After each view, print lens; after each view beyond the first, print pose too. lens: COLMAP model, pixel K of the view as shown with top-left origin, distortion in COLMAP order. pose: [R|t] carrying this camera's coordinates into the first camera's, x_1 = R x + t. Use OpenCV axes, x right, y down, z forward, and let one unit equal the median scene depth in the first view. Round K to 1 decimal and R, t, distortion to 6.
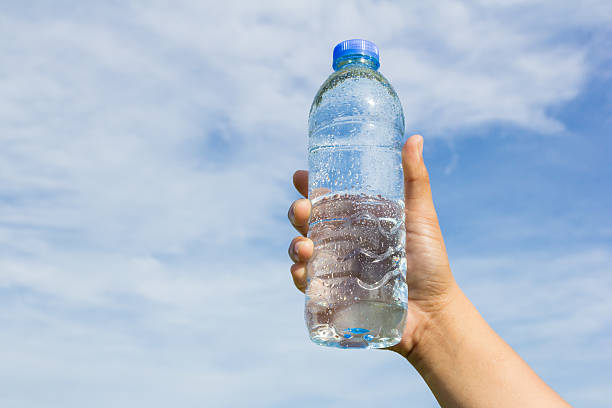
lens RADIAL K [[662.0, 0, 305.6], [0, 662.0, 206.6], [0, 0, 1]] dist [0.146034, 0.000000]
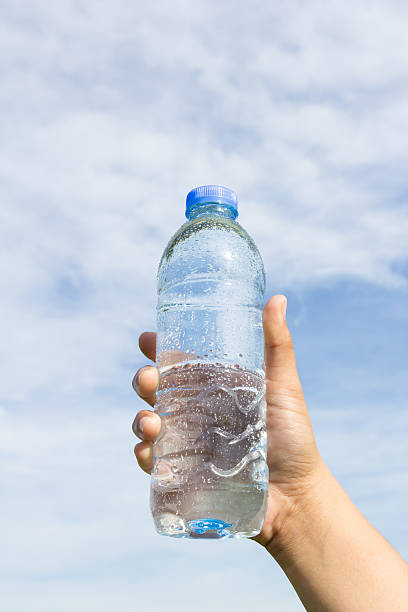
lens RADIAL K [[444.5, 0, 206.0], [0, 444.5, 302.0], [0, 0, 1]] dist [0.056753, 0.003313]
pose [[0.995469, 0.010720, 0.094480, 0.013828], [-0.008451, 0.999667, -0.024381, -0.081633], [-0.094710, 0.023472, 0.995228, 0.412016]]
